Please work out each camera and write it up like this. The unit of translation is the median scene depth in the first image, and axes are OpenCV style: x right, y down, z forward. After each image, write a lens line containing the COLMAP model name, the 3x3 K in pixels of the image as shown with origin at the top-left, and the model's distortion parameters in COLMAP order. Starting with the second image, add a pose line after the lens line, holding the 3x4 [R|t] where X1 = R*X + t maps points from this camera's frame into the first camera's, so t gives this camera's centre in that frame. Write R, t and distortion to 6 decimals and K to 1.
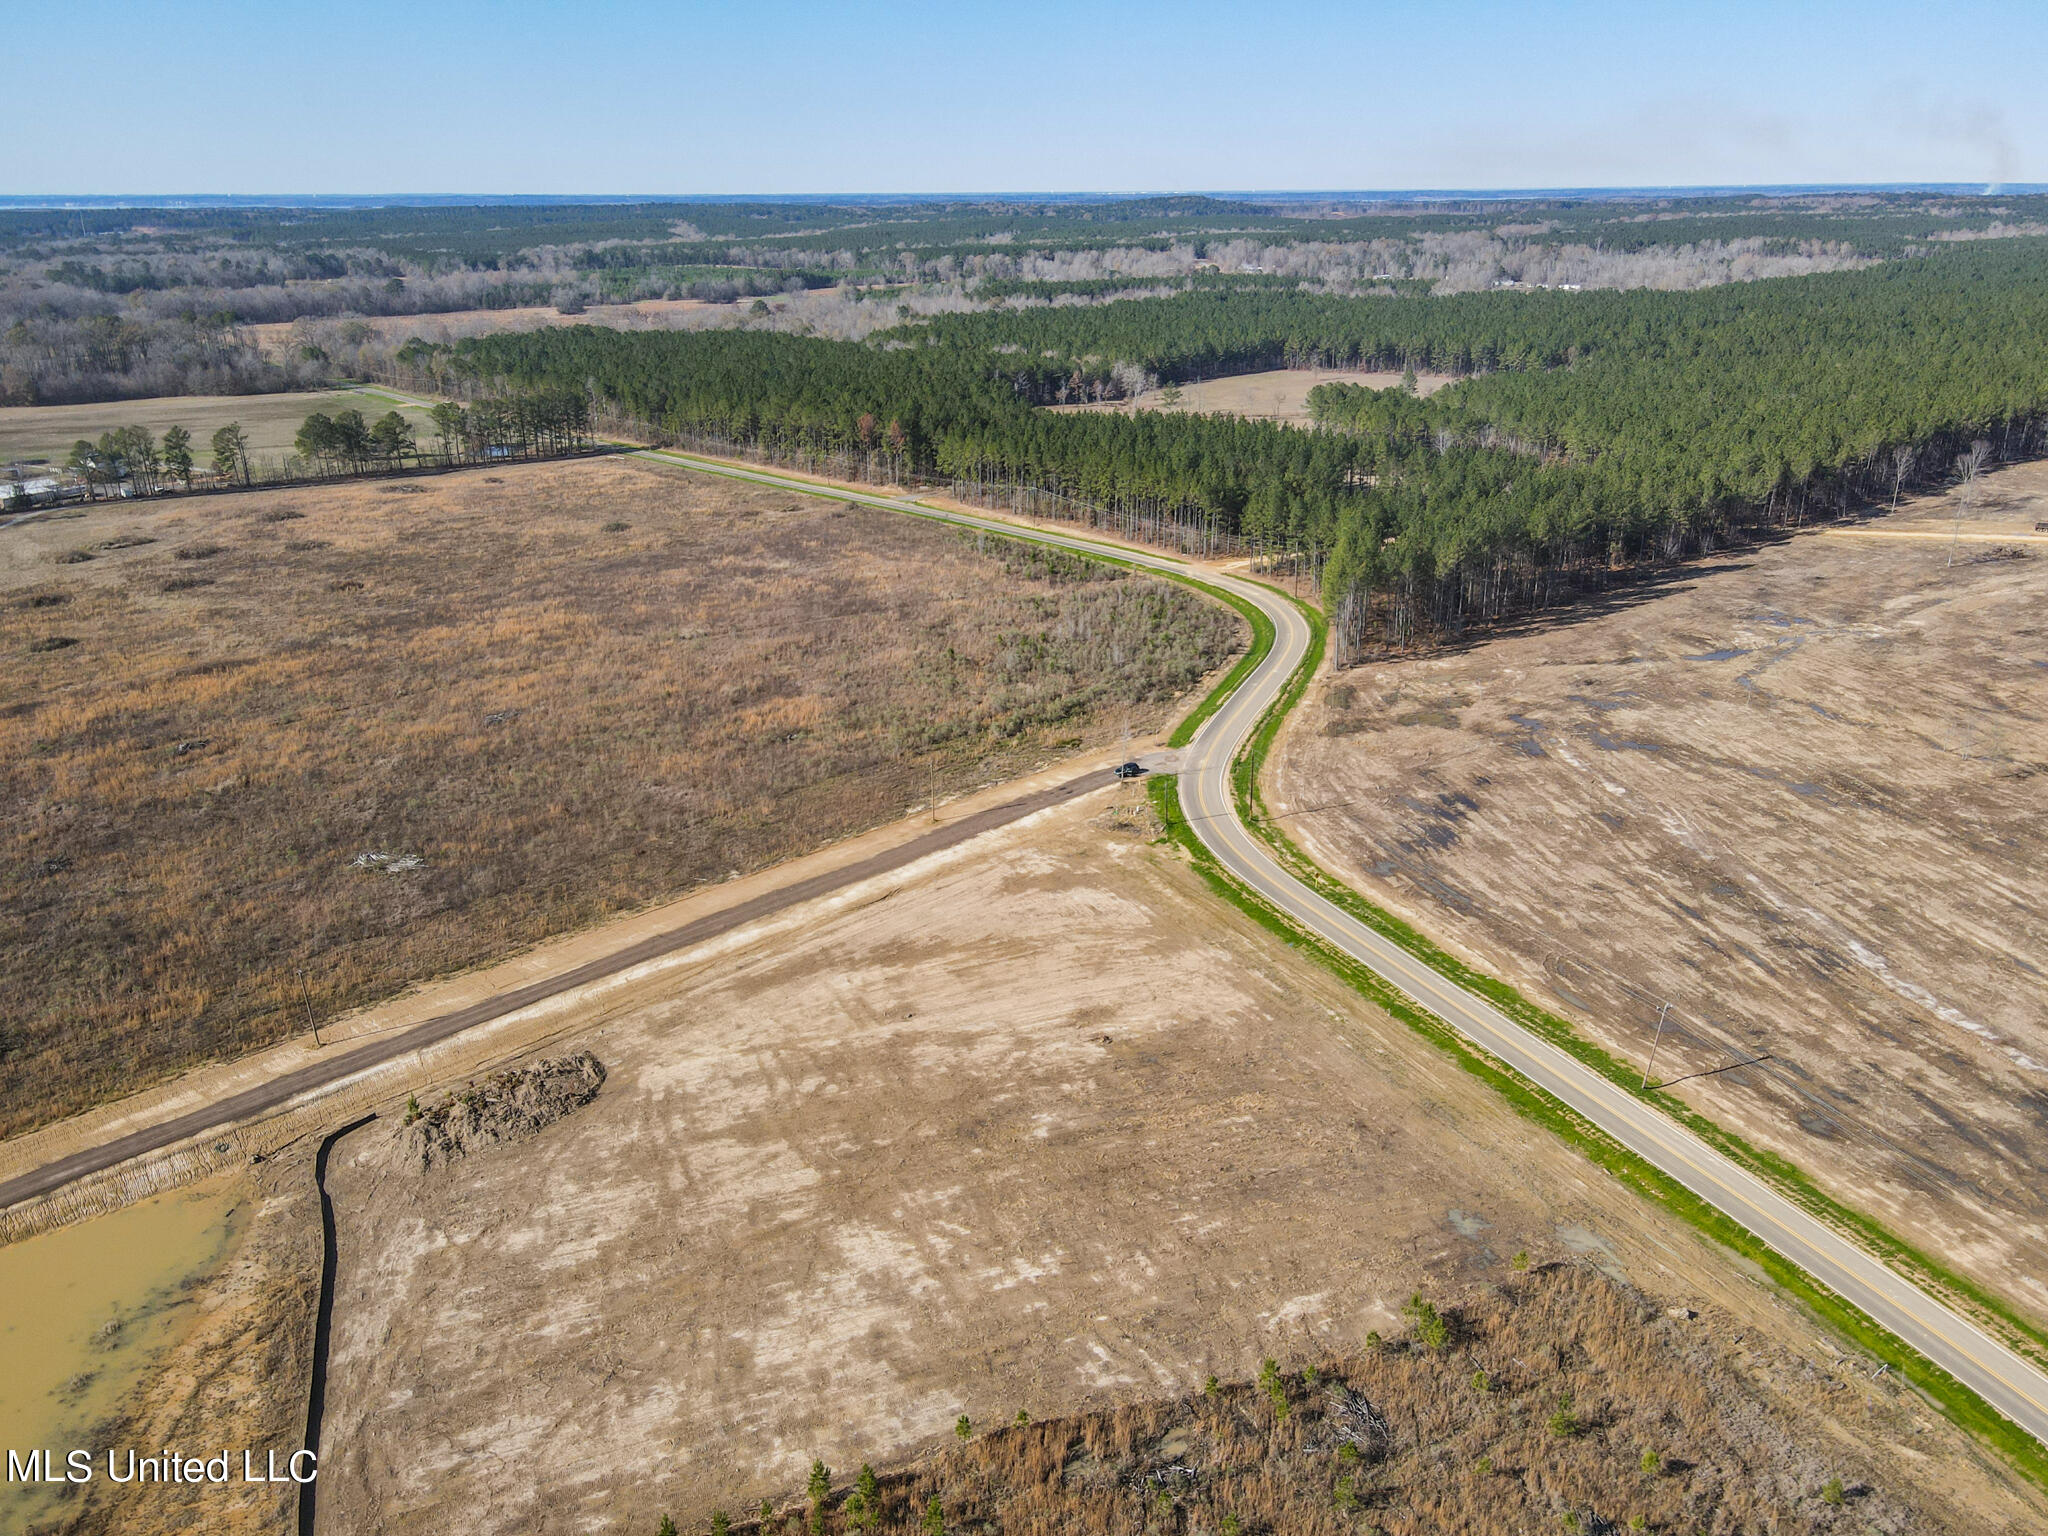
lens RADIAL K [[1503.9, 0, 1026.6], [0, 1503.9, 769.0], [0, 0, 1]] dist [-0.005057, 0.031314]
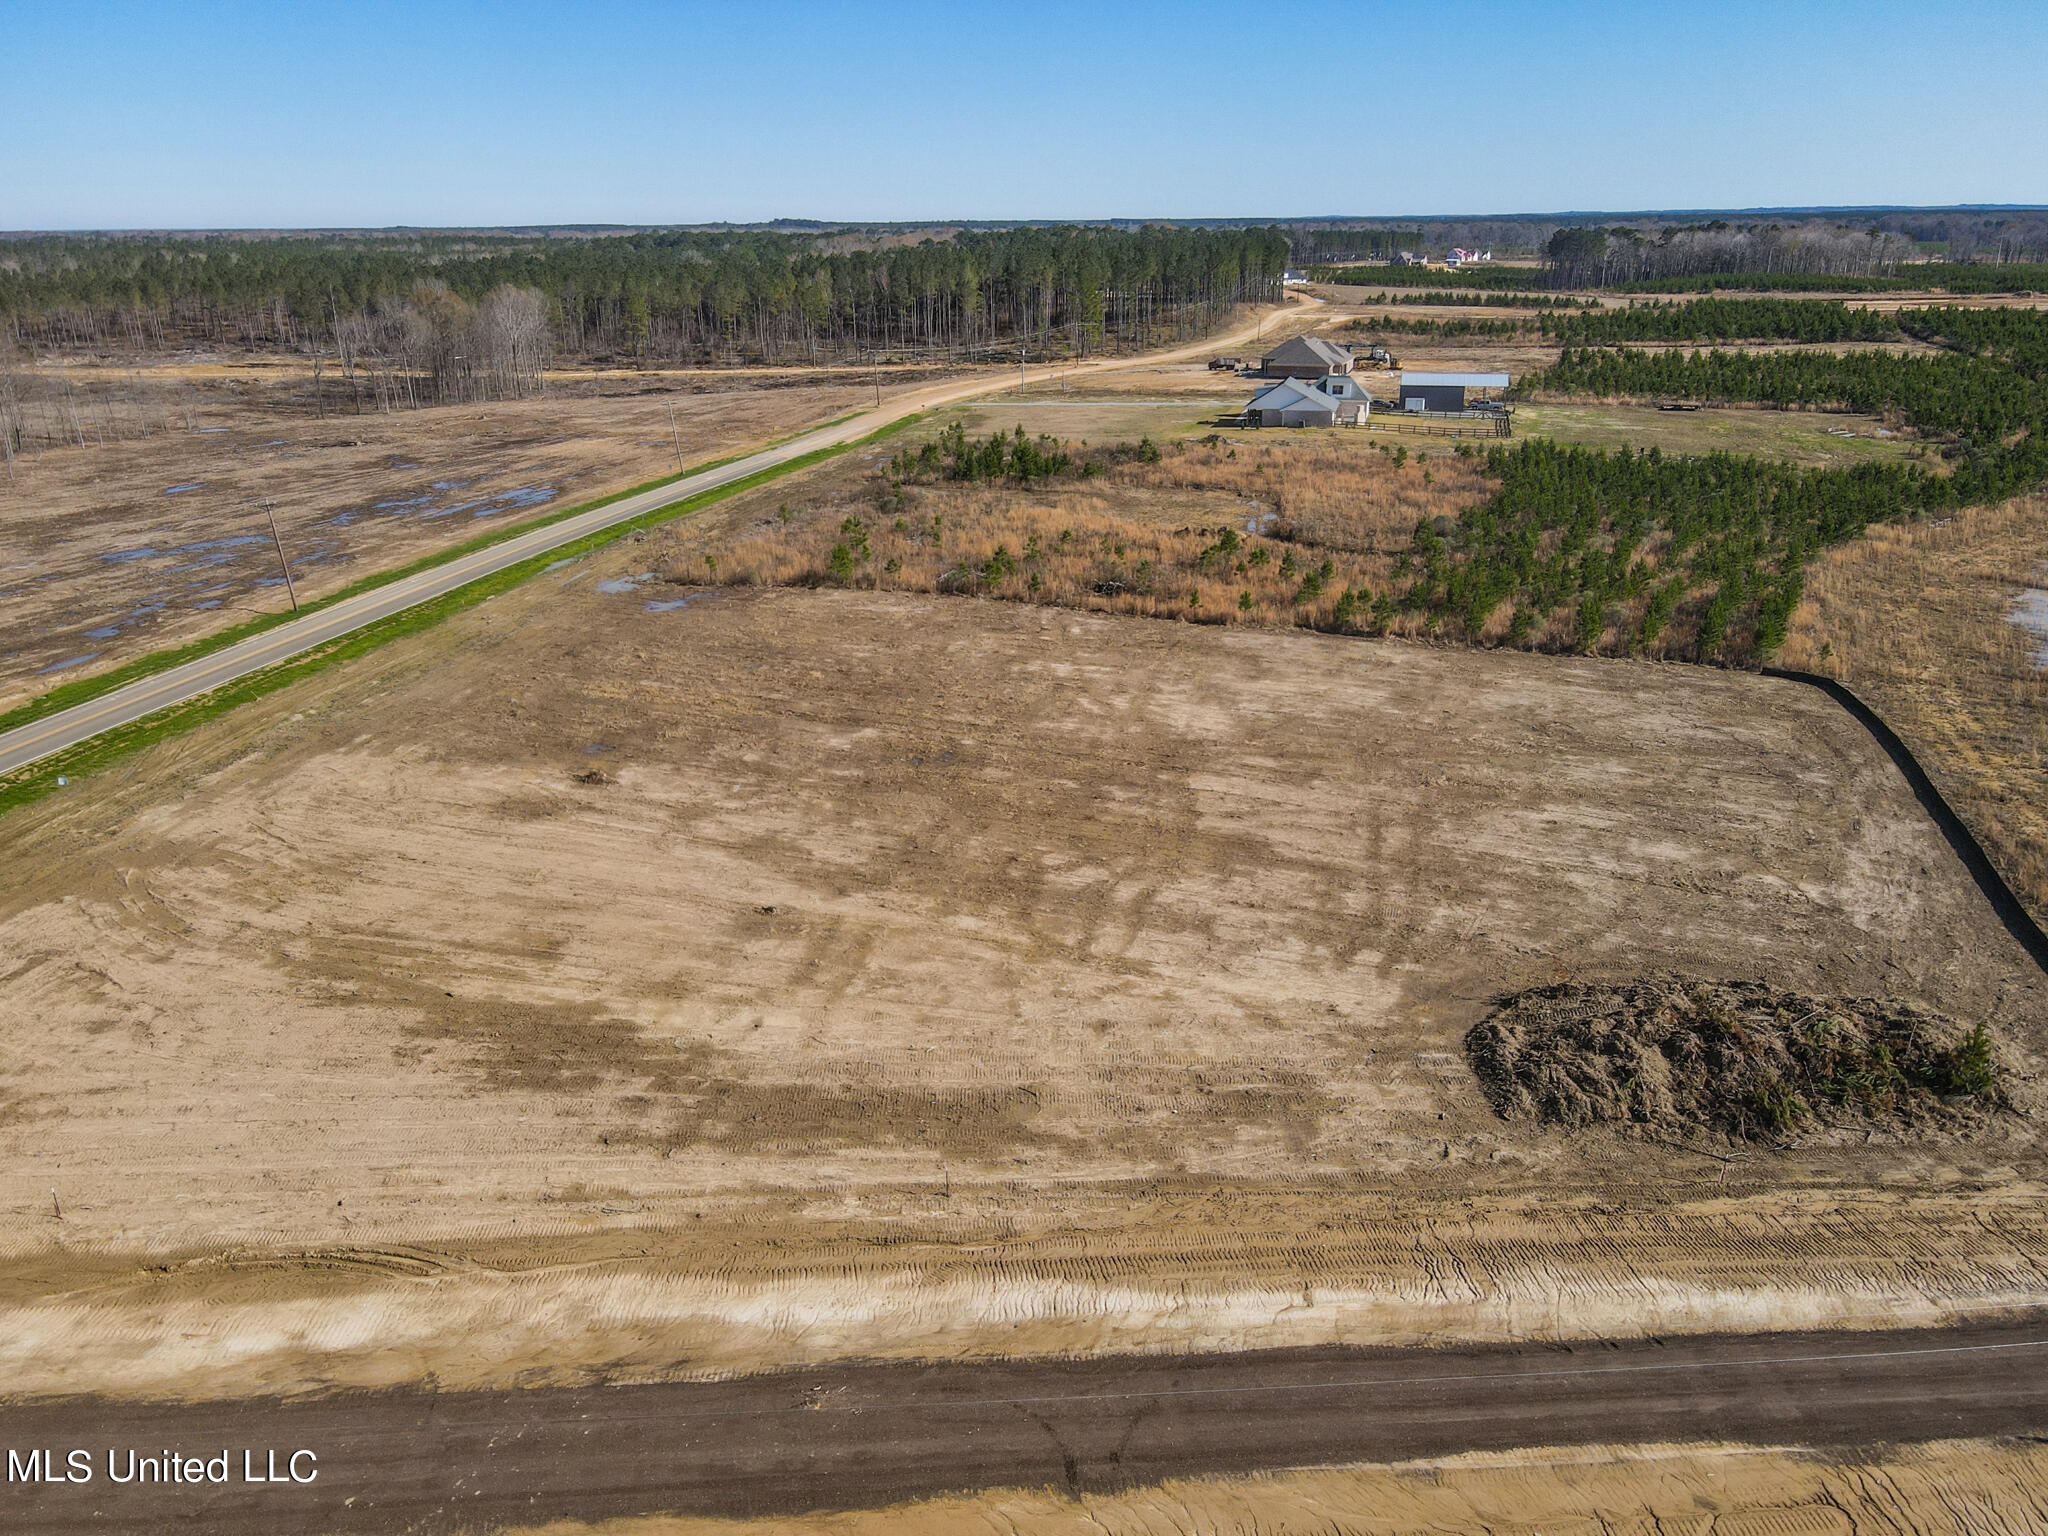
lens RADIAL K [[1503.9, 0, 1027.0], [0, 1503.9, 770.1], [0, 0, 1]] dist [-0.005057, 0.031314]
pose [[-0.795584, -0.193652, 0.574060, -0.384940], [0.235392, 0.774289, 0.587424, -0.108812], [-0.558244, 0.602474, -0.570428, 1.196942]]
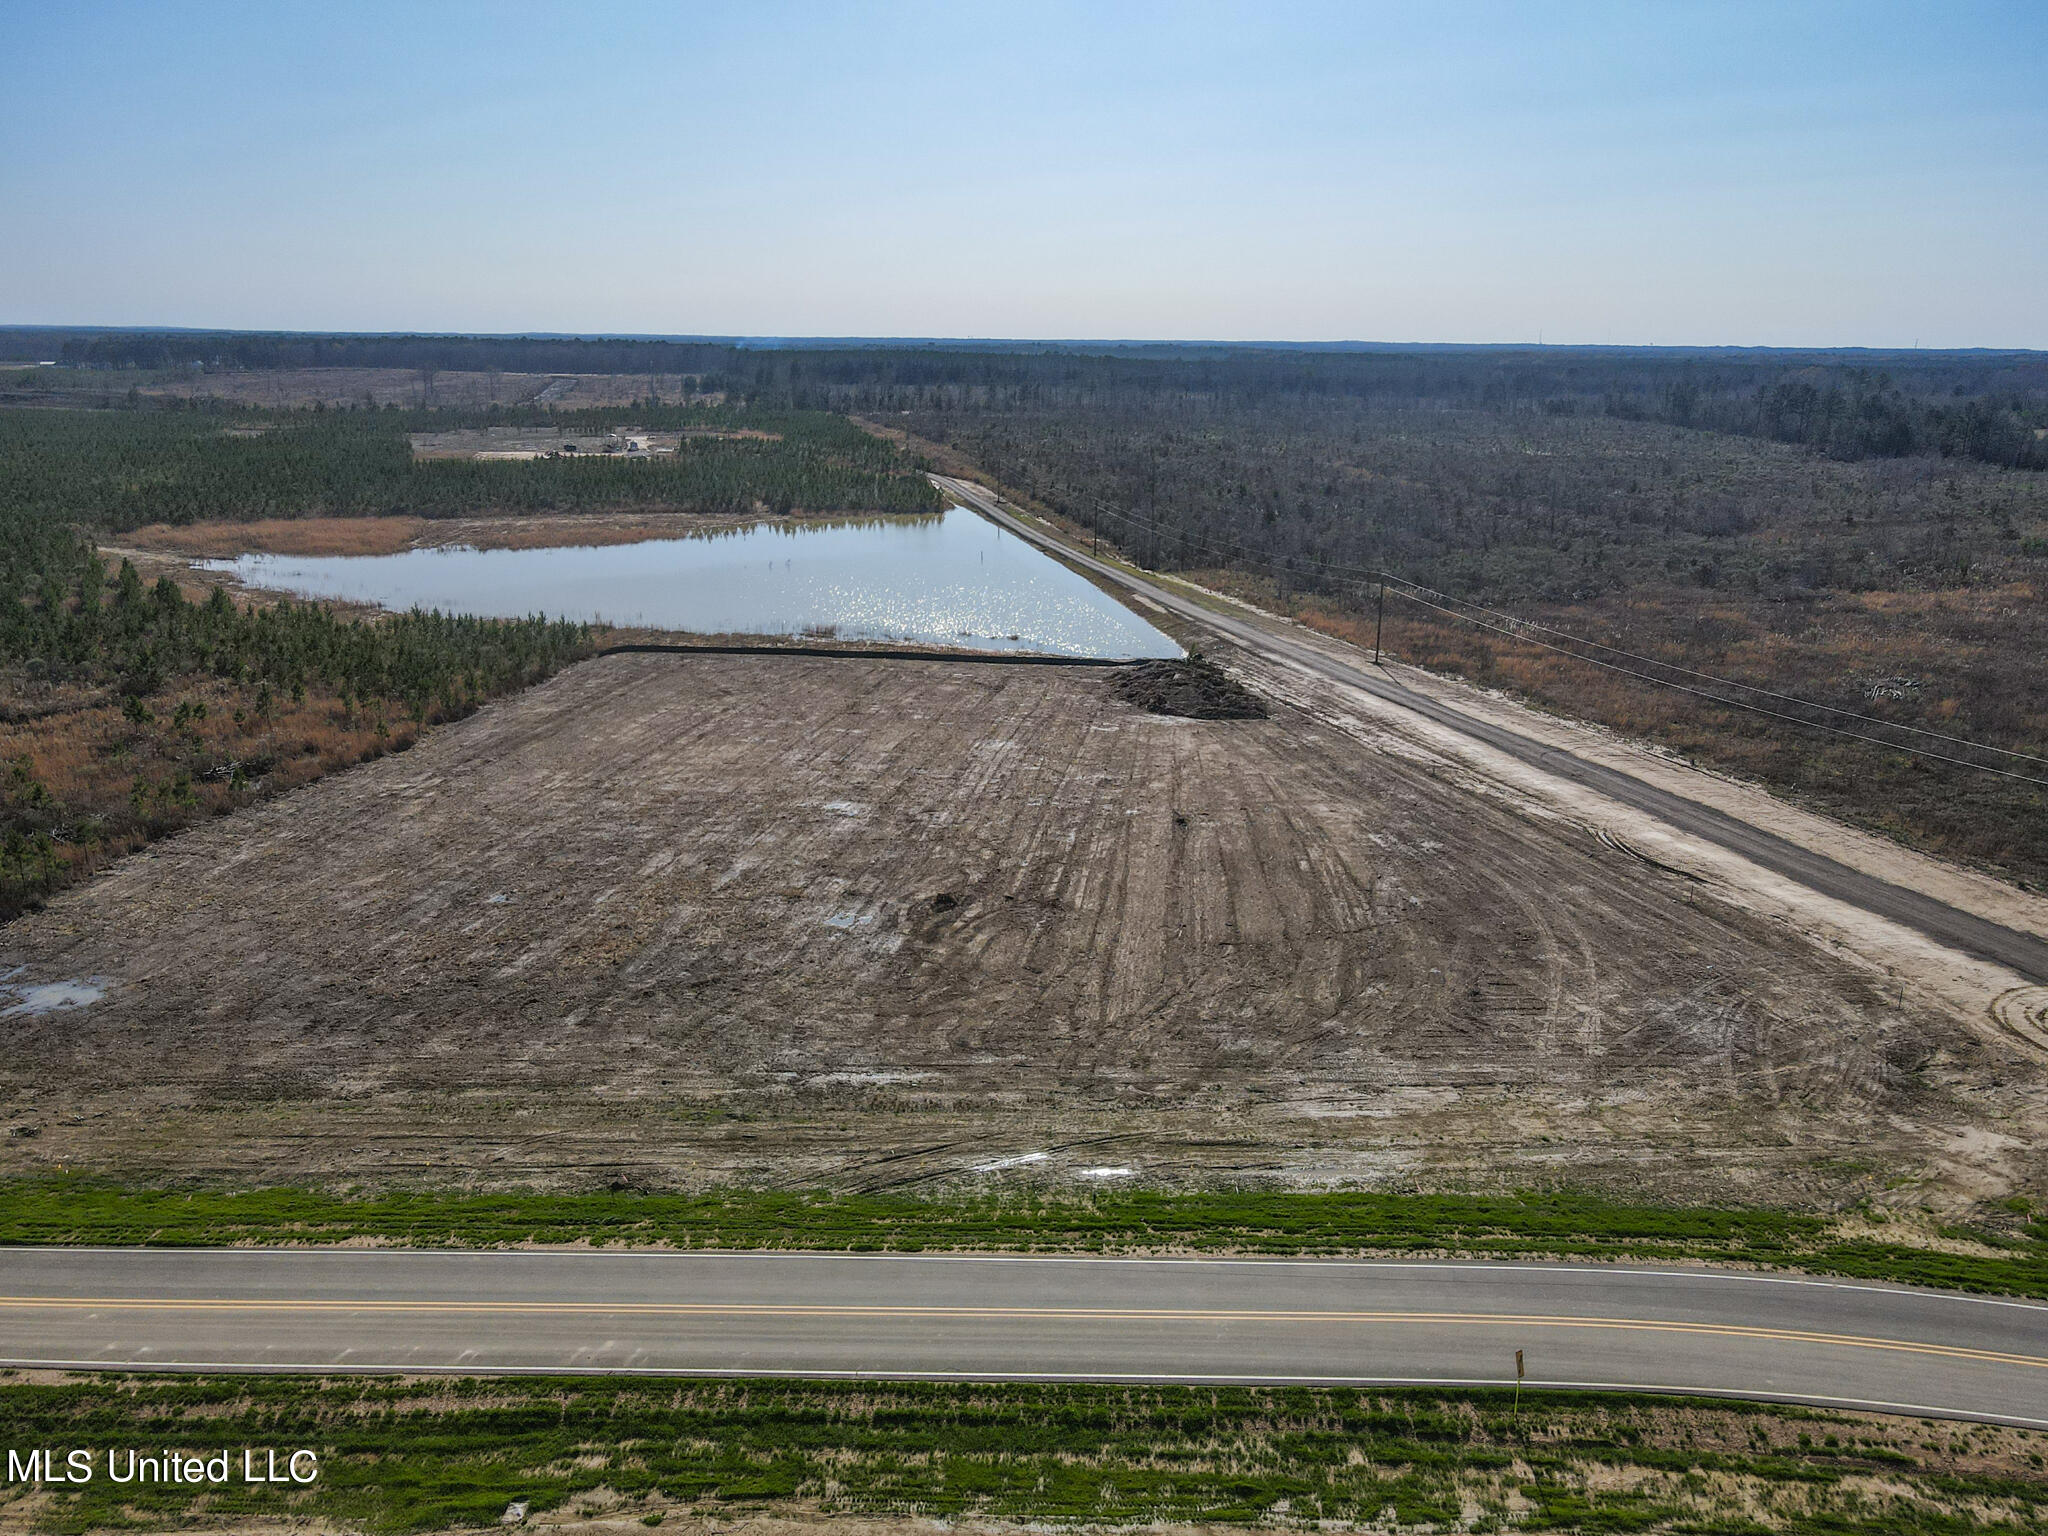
lens RADIAL K [[1503.9, 0, 1022.8], [0, 1503.9, 775.9], [0, 0, 1]] dist [-0.005057, 0.031314]
pose [[-0.453775, 0.251687, -0.854835, 0.463171], [-0.330412, 0.843385, 0.423709, -0.085299], [0.827597, 0.474716, -0.299546, 1.130768]]
